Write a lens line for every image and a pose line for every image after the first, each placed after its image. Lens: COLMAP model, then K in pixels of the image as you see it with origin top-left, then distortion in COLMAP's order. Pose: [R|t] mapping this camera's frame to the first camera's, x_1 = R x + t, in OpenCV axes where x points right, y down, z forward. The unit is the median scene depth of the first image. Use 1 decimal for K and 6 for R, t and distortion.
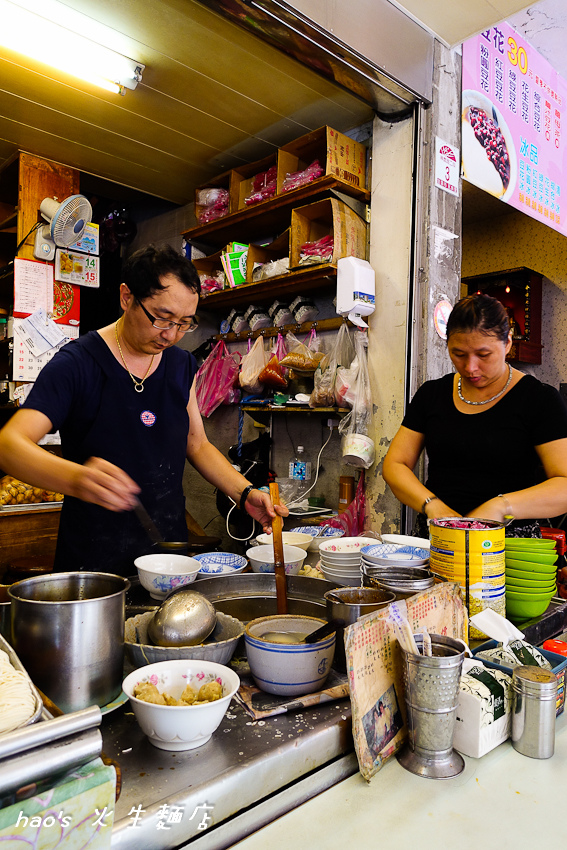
lens RADIAL K [[567.2, 0, 284.1], [0, 567.2, 425.0], [0, 0, 1]] dist [0.001953, -0.002470]
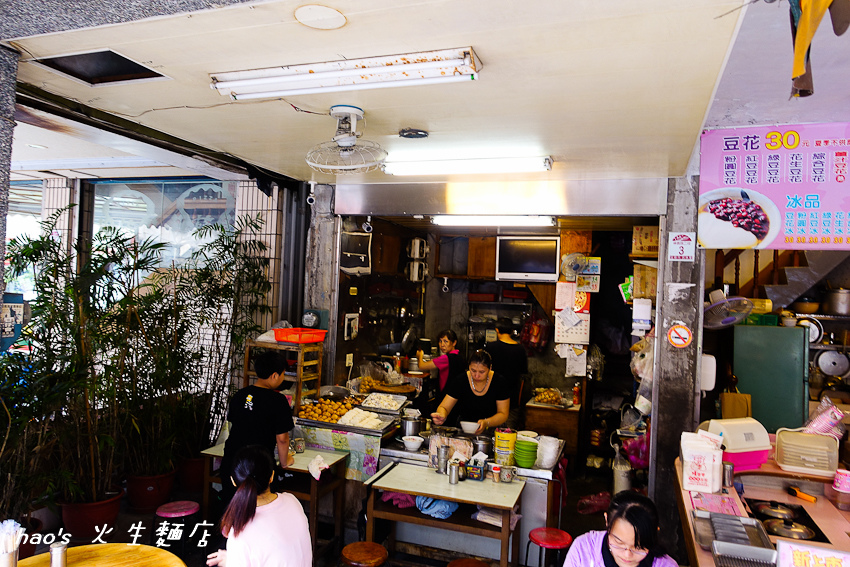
lens RADIAL K [[567.2, 0, 426.7], [0, 567.2, 282.7], [0, 0, 1]] dist [0.001953, -0.002470]
pose [[0.455868, -0.015766, -0.889908, 1.366959], [-0.041059, 0.998406, -0.038721, -0.234757], [0.889100, 0.054190, 0.454495, -0.421080]]
